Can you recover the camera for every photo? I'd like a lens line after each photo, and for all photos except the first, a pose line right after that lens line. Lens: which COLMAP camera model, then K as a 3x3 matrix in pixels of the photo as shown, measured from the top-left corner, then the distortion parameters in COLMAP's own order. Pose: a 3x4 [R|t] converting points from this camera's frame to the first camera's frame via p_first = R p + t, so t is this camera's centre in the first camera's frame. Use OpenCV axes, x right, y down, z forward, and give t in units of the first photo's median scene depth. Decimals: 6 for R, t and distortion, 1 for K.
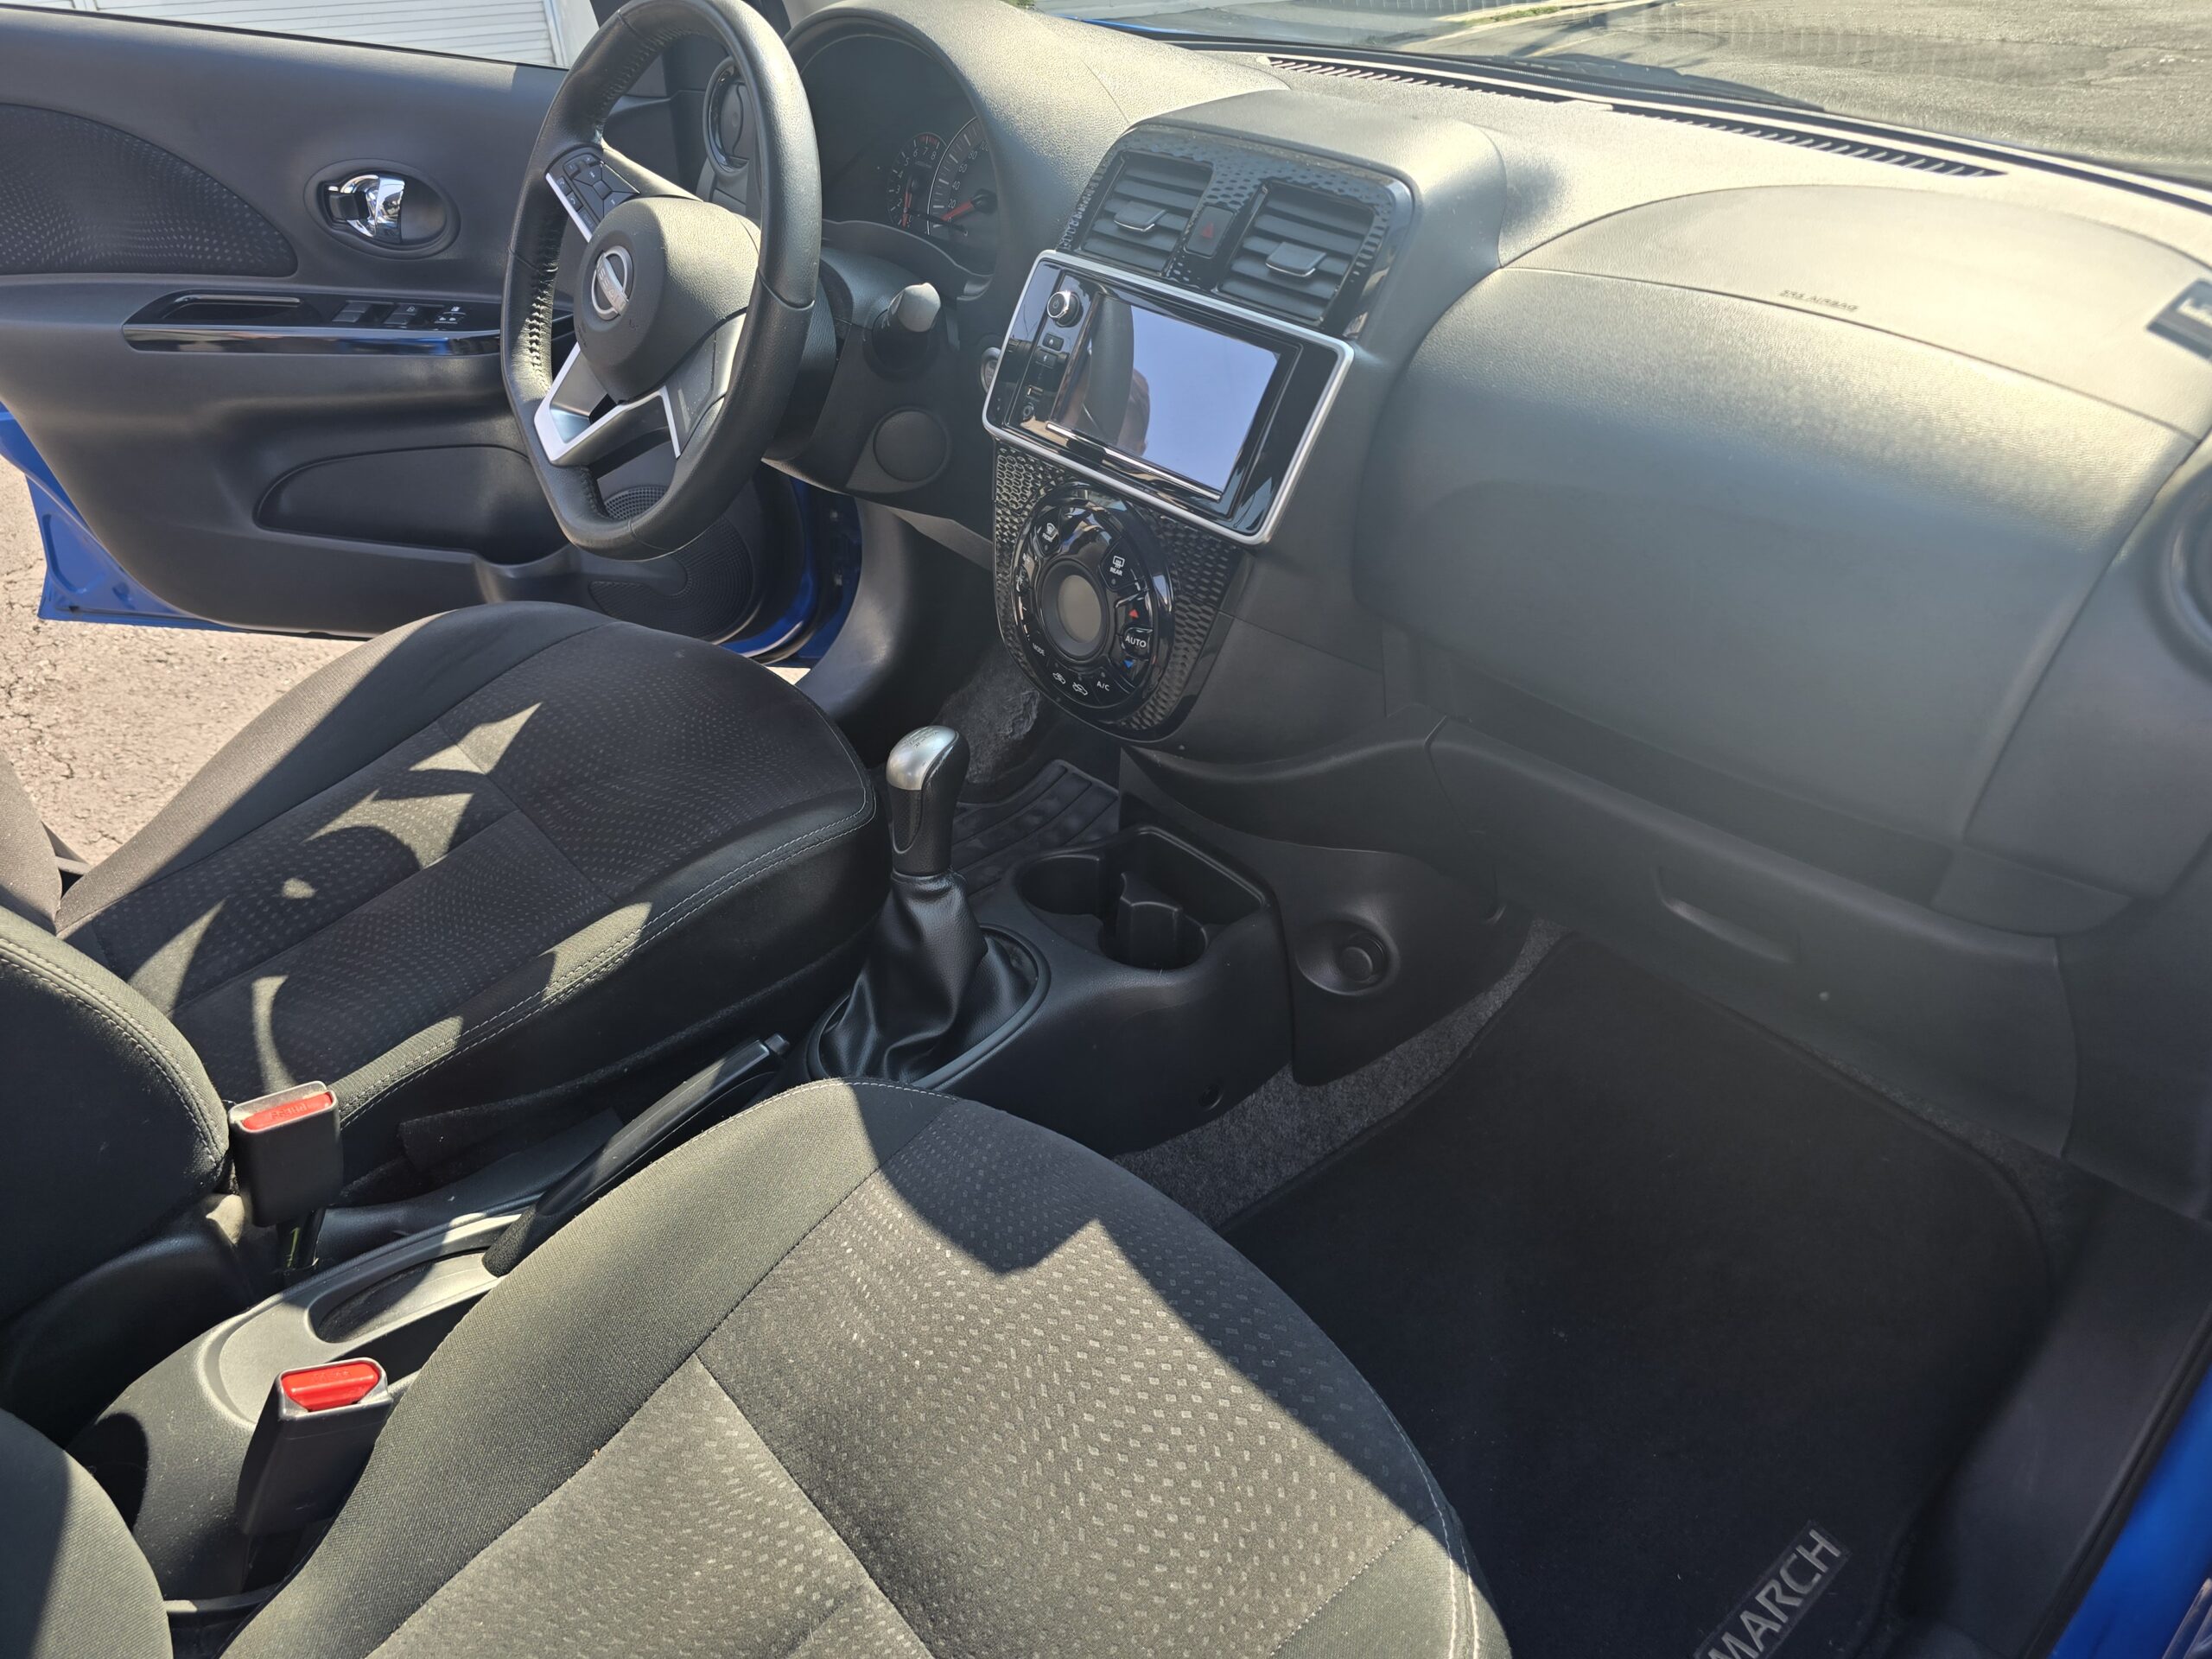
lens RADIAL K [[1477.5, 0, 1106.0], [0, 1477.5, 829.5], [0, 0, 1]] dist [0.057473, -0.053796]
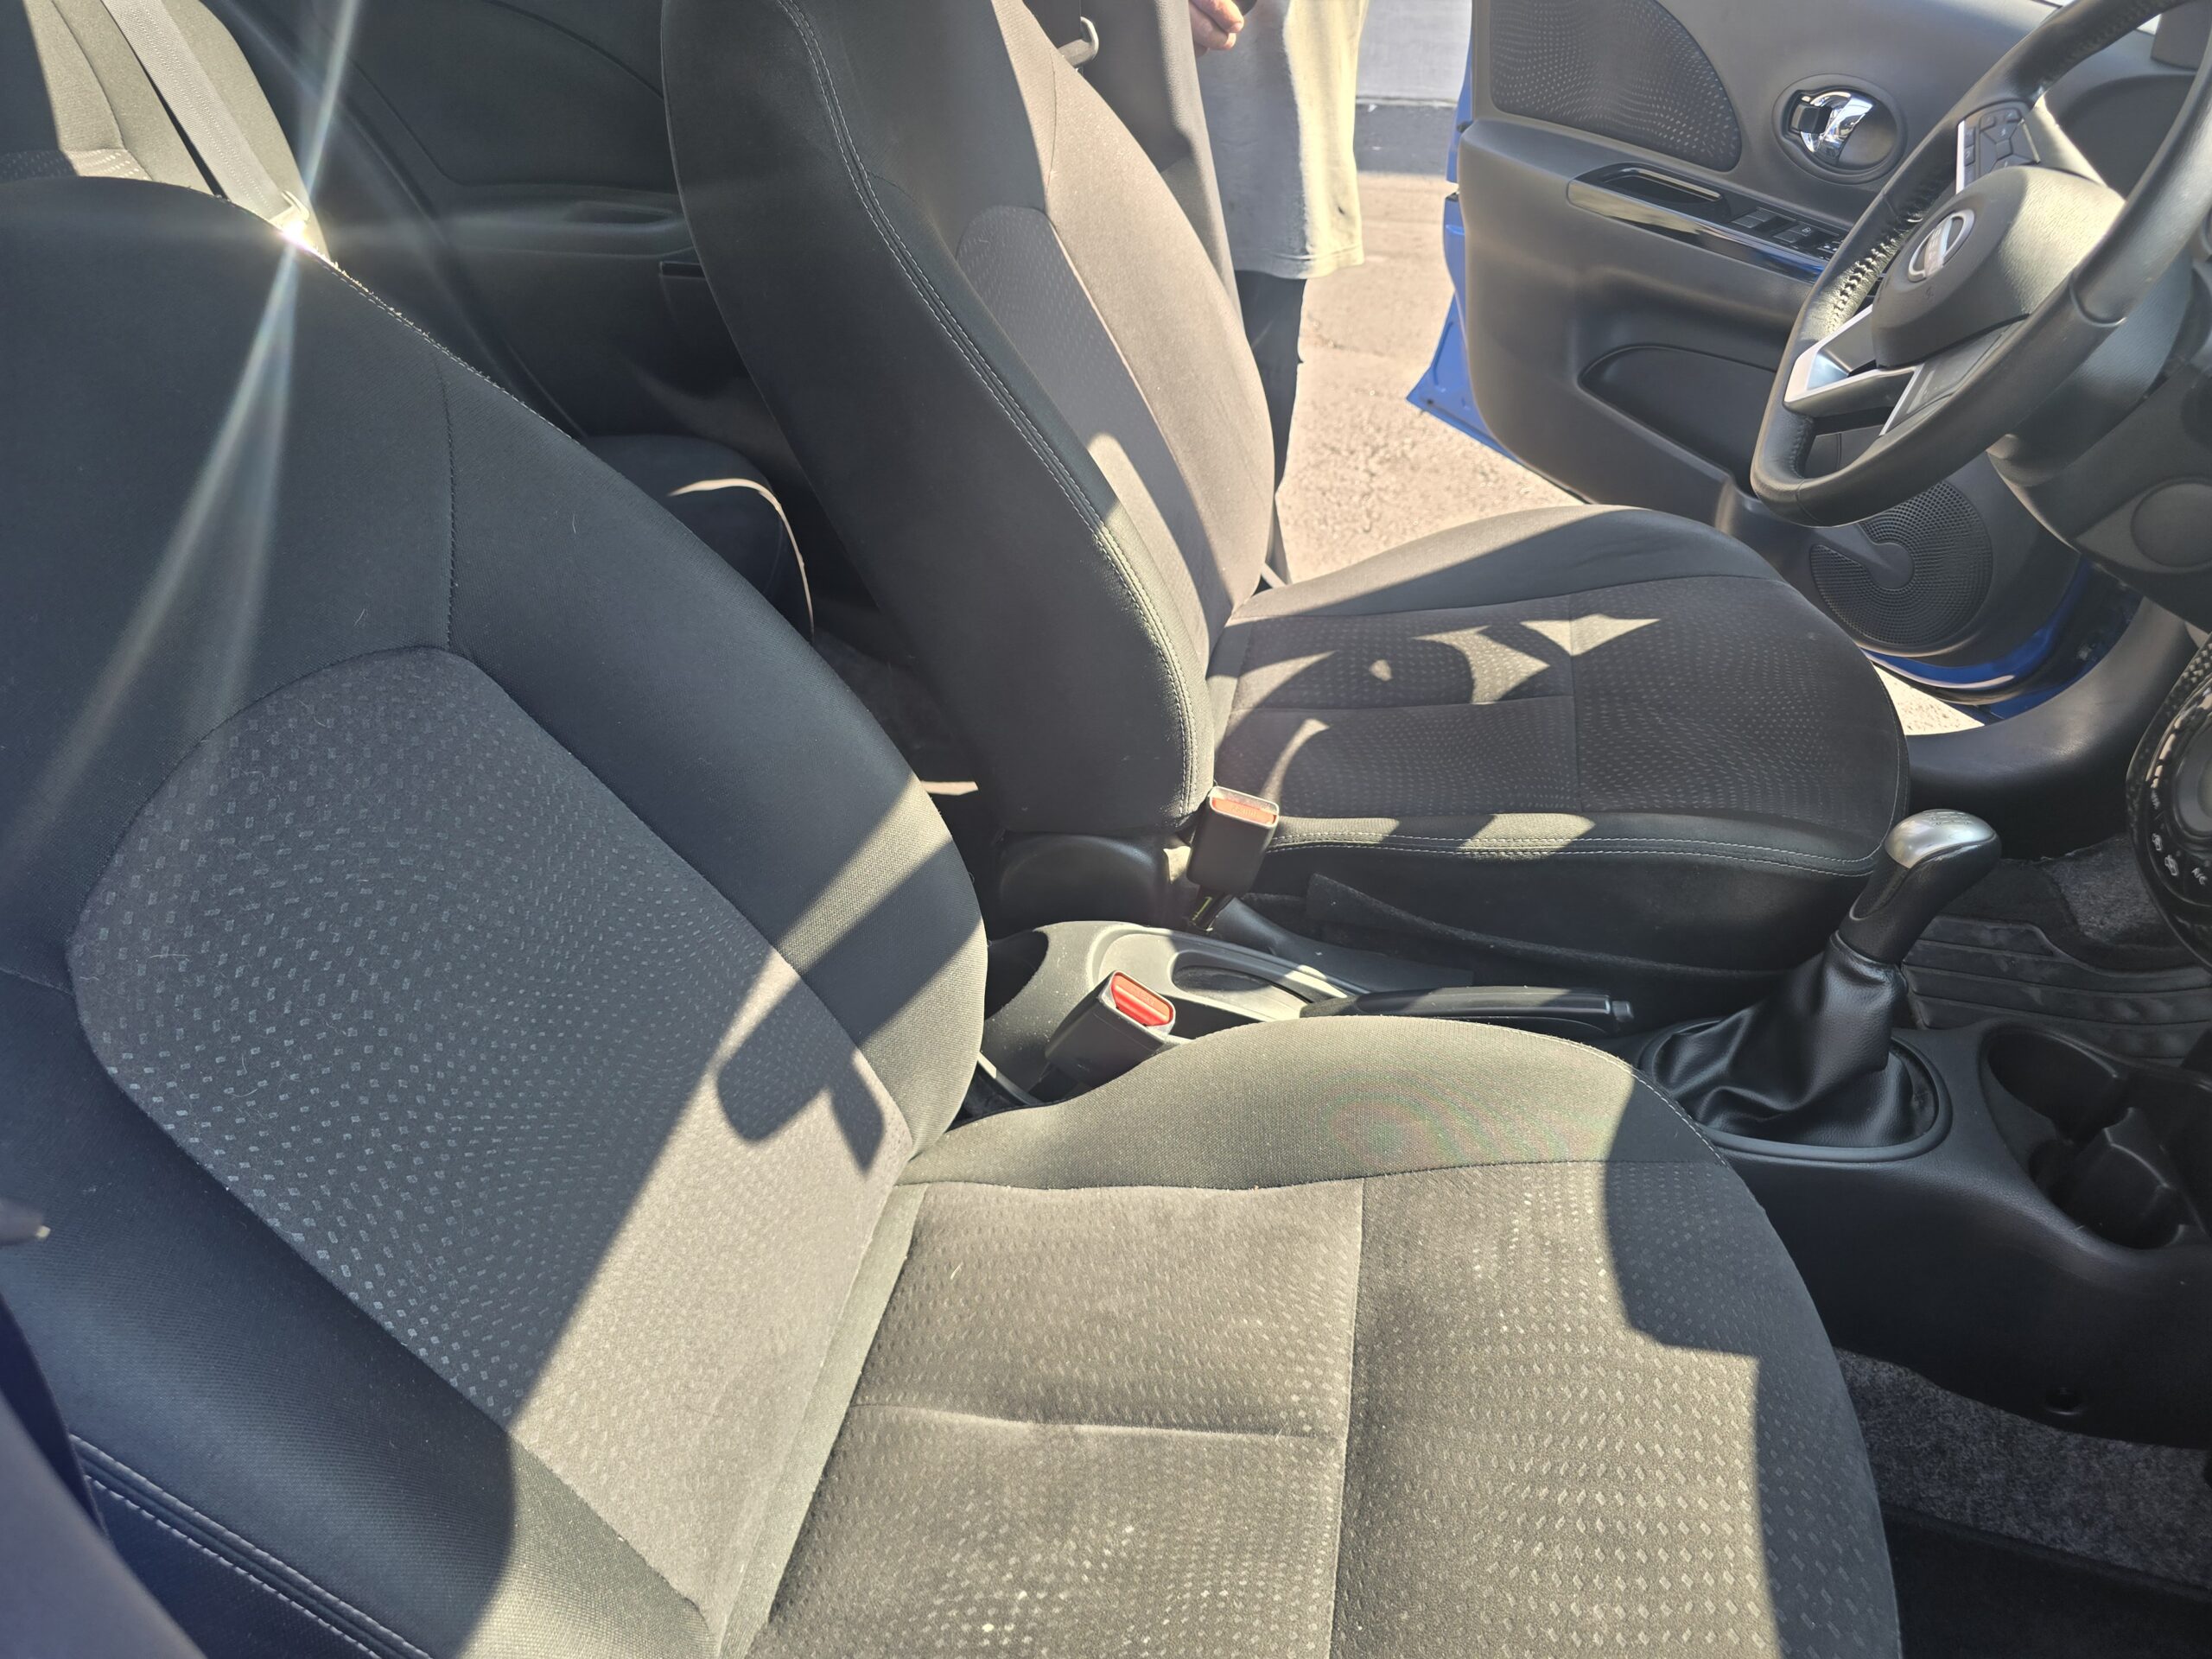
lens RADIAL K [[1472.7, 0, 1114.5], [0, 1472.7, 823.8], [0, 0, 1]] dist [0.060326, -0.045697]
pose [[0.598447, 0.506775, -0.620516, 0.128021], [-0.480731, 0.846736, 0.227896, -0.023939], [0.640905, 0.161918, 0.750349, 0.020539]]
